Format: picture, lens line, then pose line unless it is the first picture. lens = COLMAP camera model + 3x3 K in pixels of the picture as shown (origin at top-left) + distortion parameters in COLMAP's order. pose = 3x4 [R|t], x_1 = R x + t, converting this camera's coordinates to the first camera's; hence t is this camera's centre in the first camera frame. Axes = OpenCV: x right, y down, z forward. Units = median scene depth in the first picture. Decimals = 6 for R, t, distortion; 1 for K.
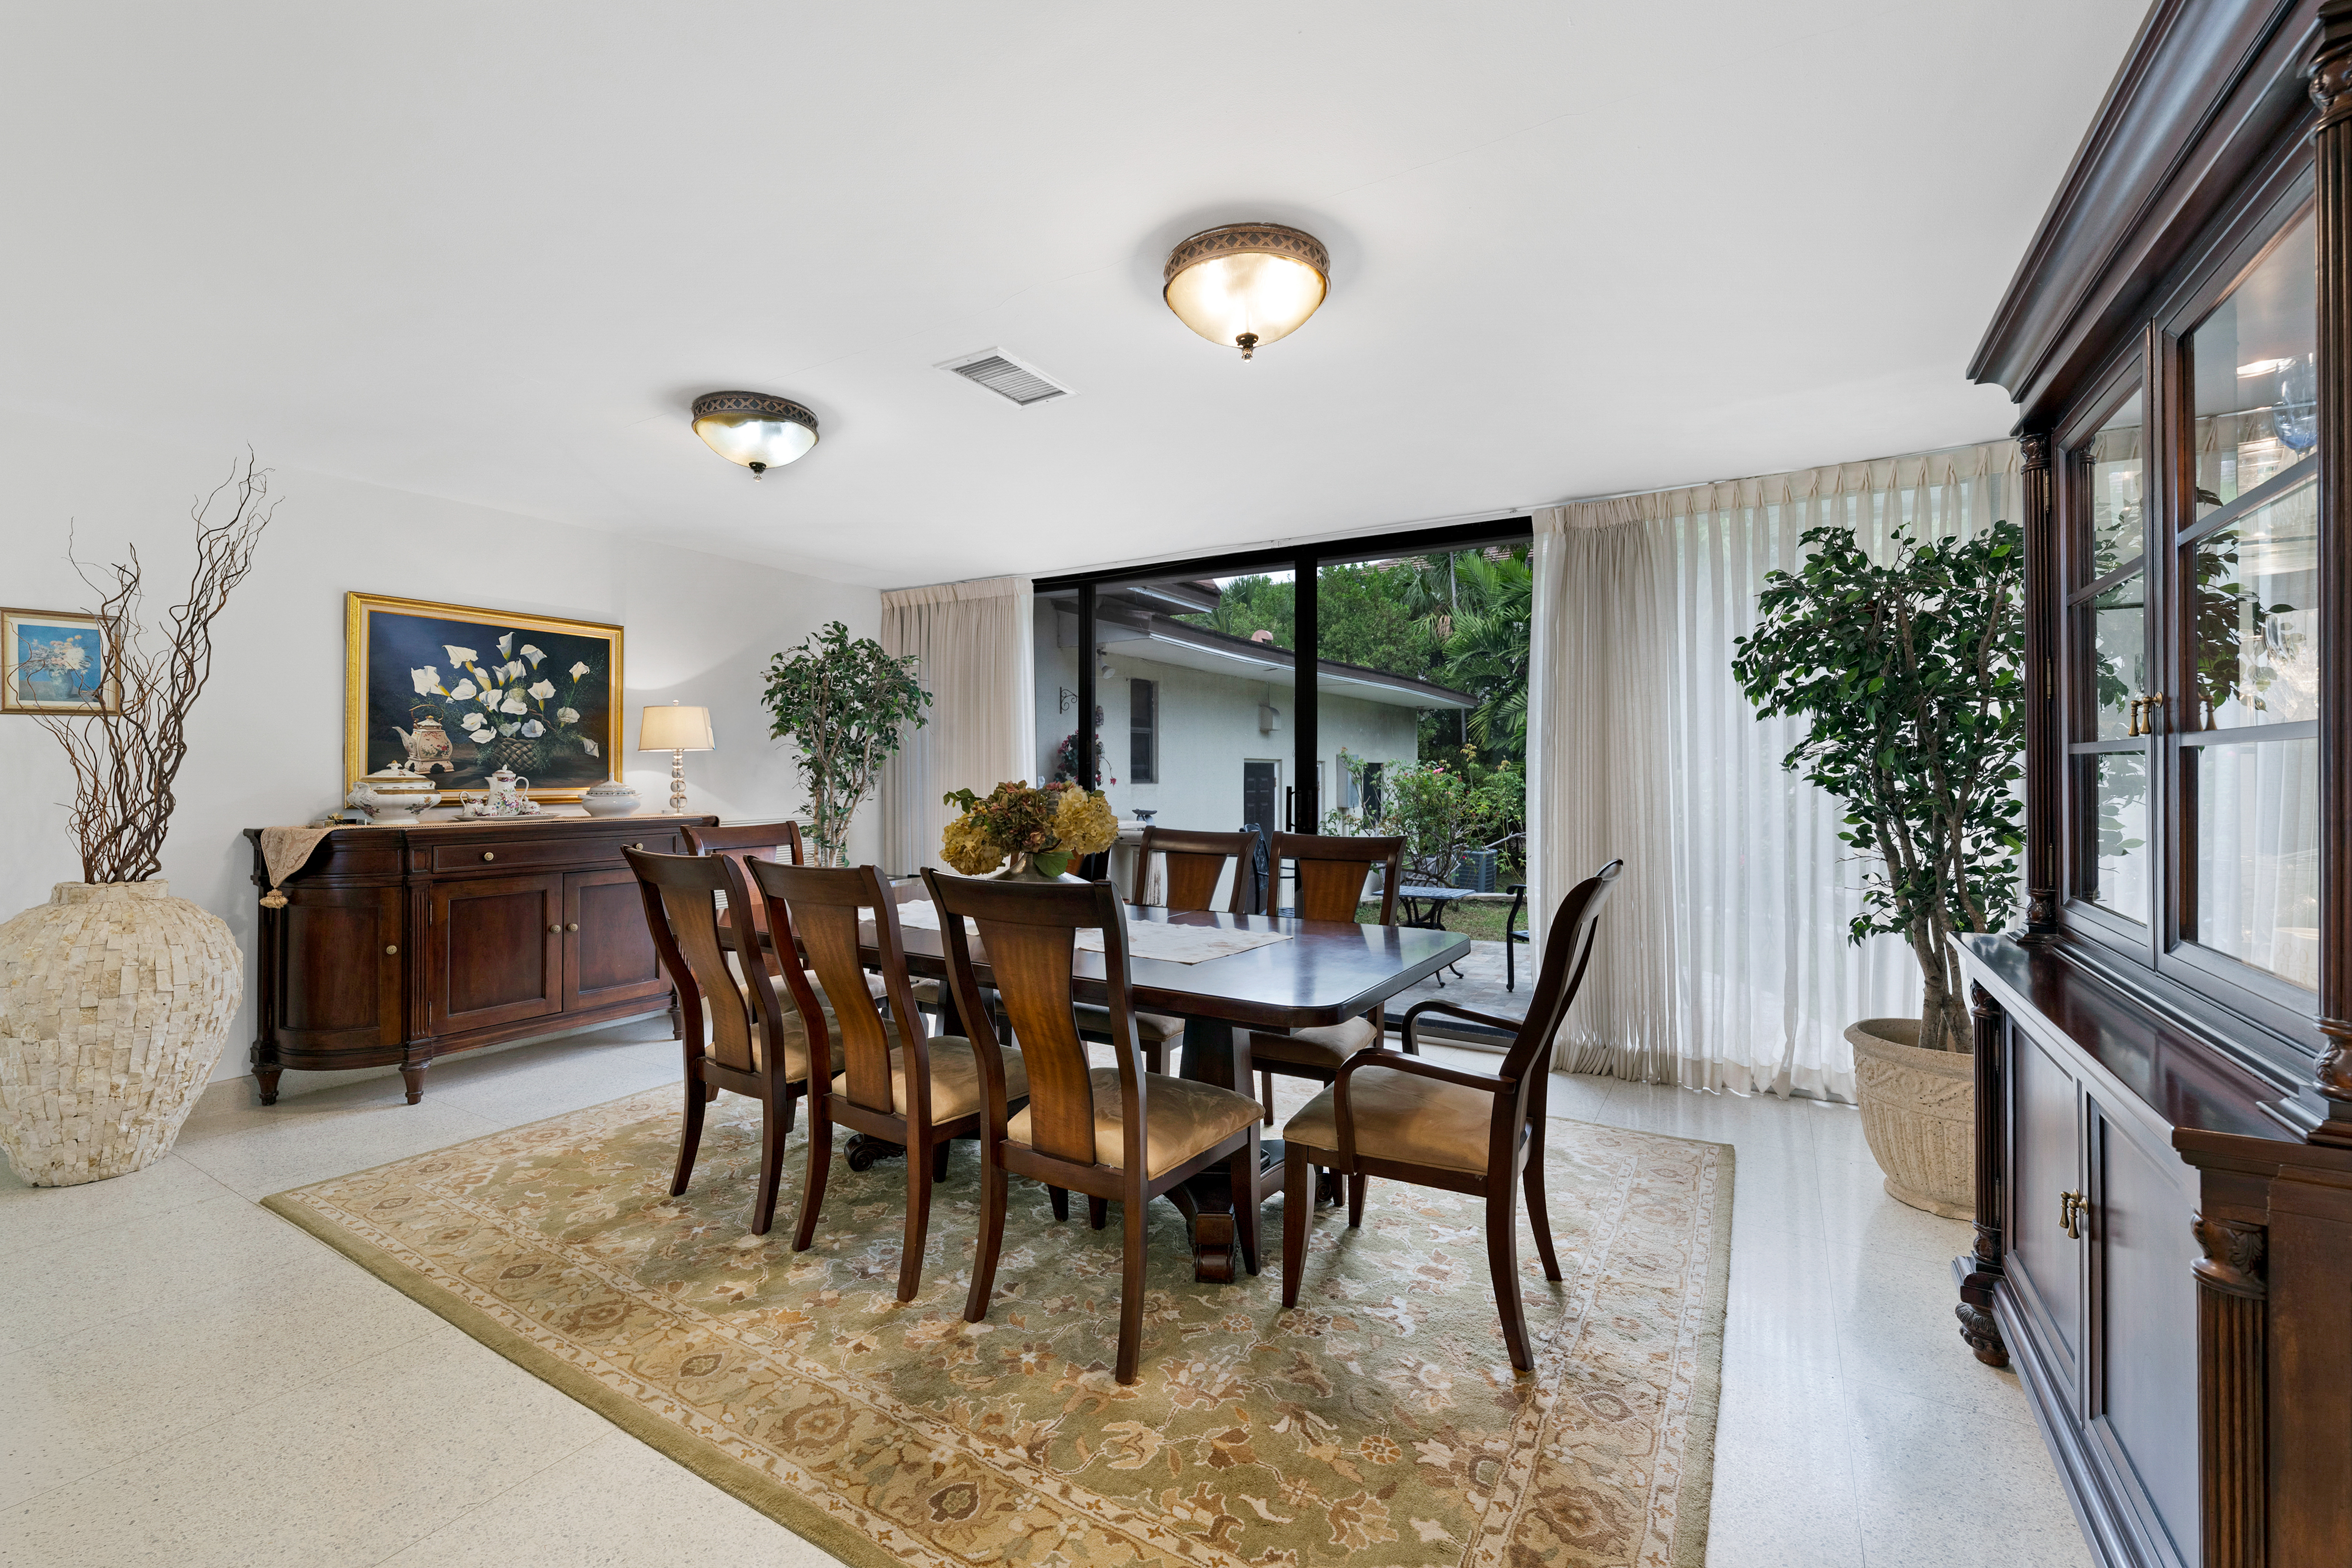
lens RADIAL K [[992.1, 0, 1185.4], [0, 992.1, 769.2], [0, 0, 1]] dist [-0.001925, -0.000199]
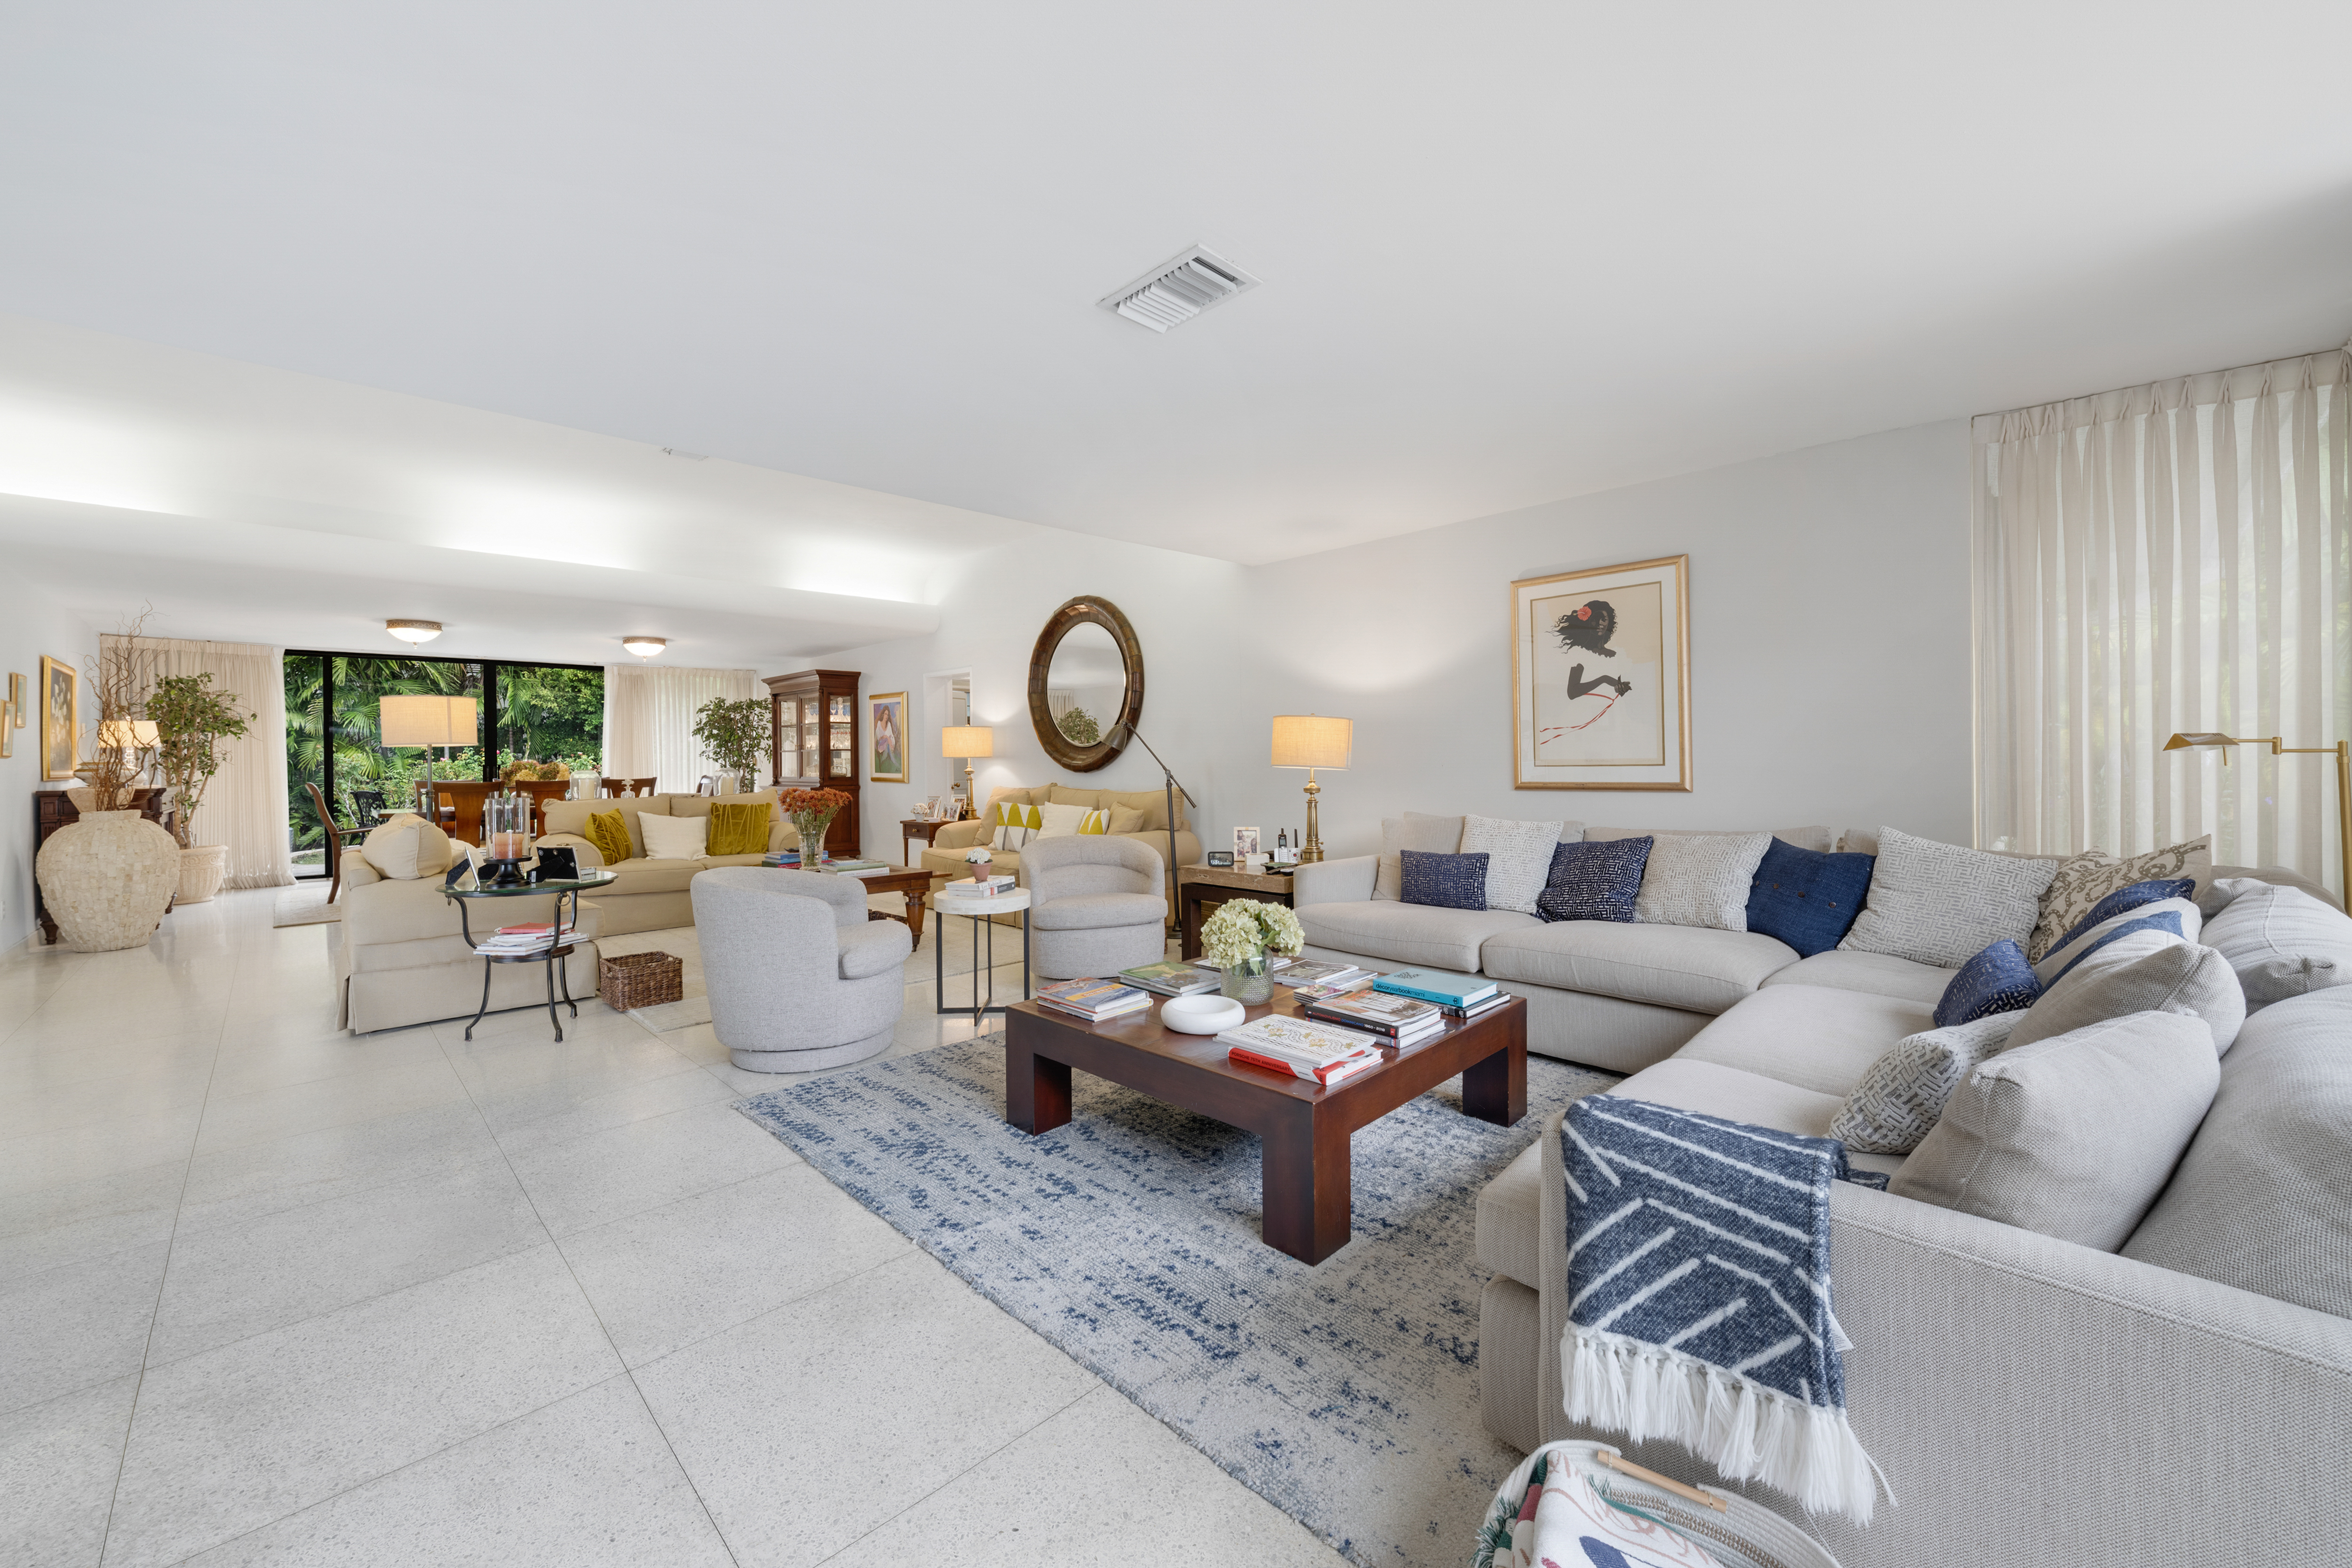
lens RADIAL K [[900.1, 0, 1167.1], [0, 900.1, 769.6], [0, 0, 1]] dist [-0.001546, -0.000394]
pose [[0.262725, -0.012168, 0.964794, -2.486759], [0.009188, 0.999907, 0.010109, 0.039306], [-0.964827, 0.006208, 0.262812, -1.785662]]
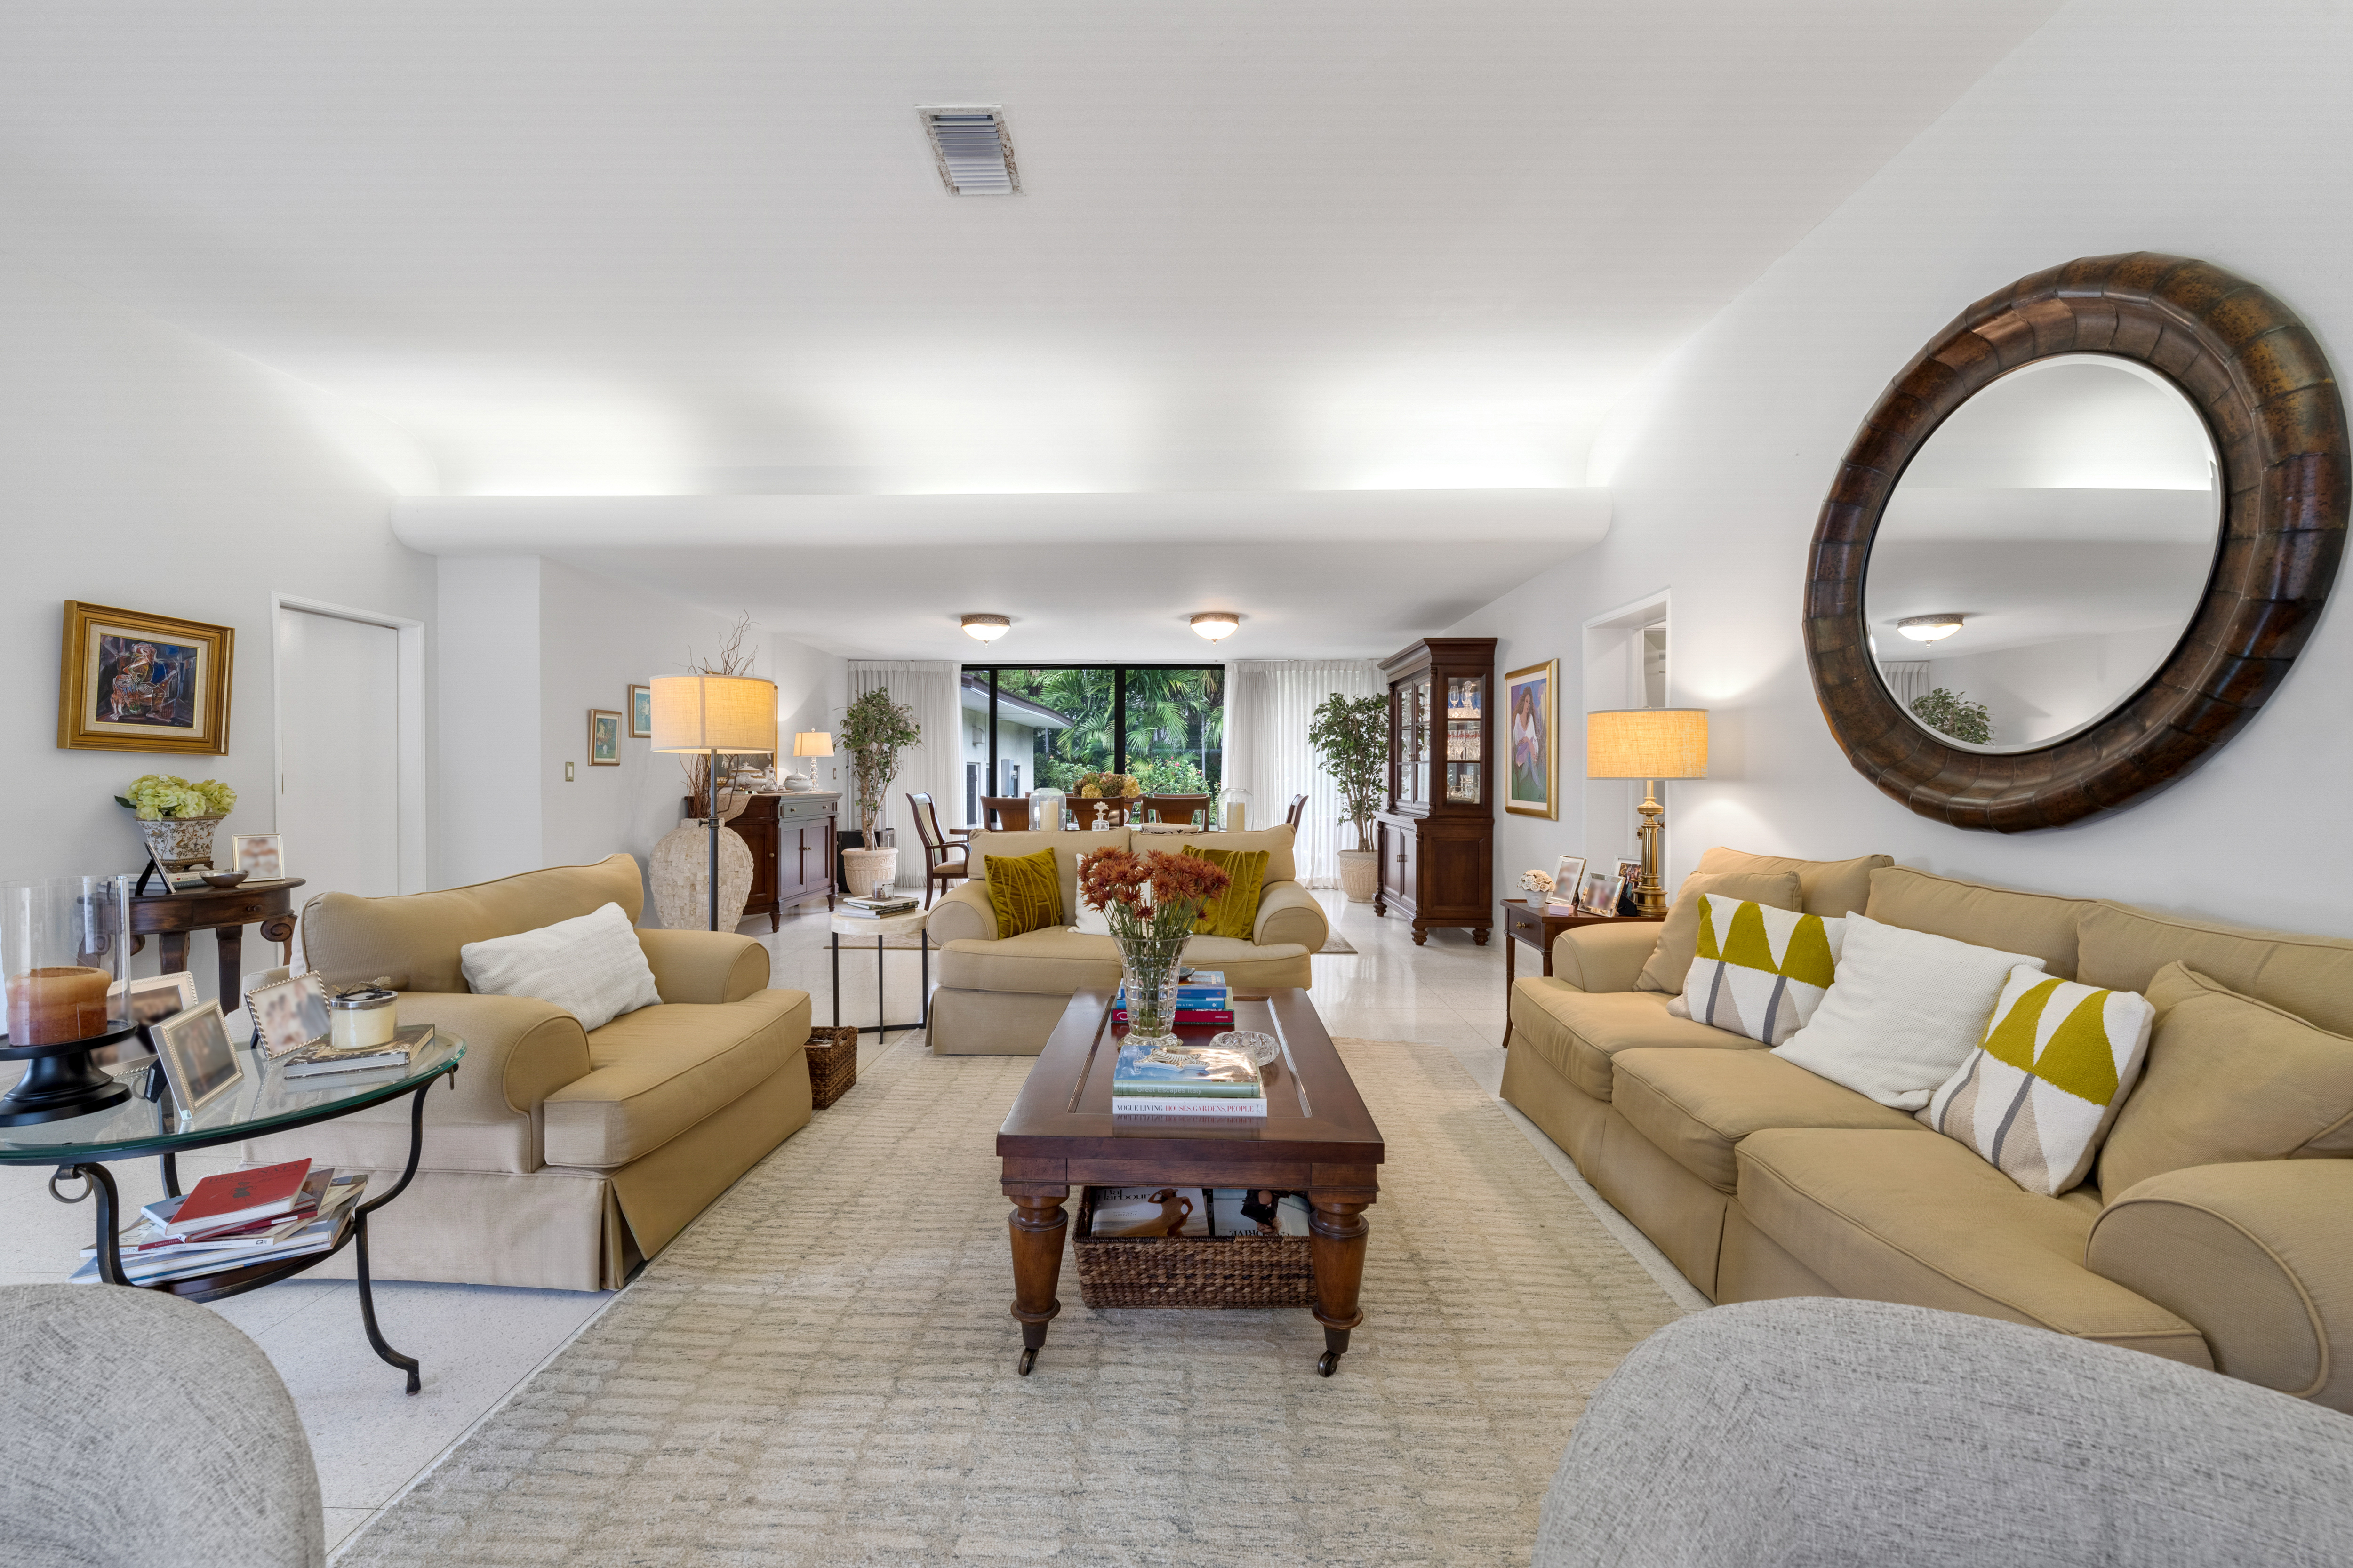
lens RADIAL K [[900.4, 0, 1167.5], [0, 900.4, 776.4], [0, 0, 1]] dist [-0.001546, -0.000394]
pose [[0.875771, 0.004831, 0.482703, -1.220488], [-0.006457, 0.999978, 0.001707, 0.023490], [-0.482684, -0.004612, 0.875783, -1.269228]]
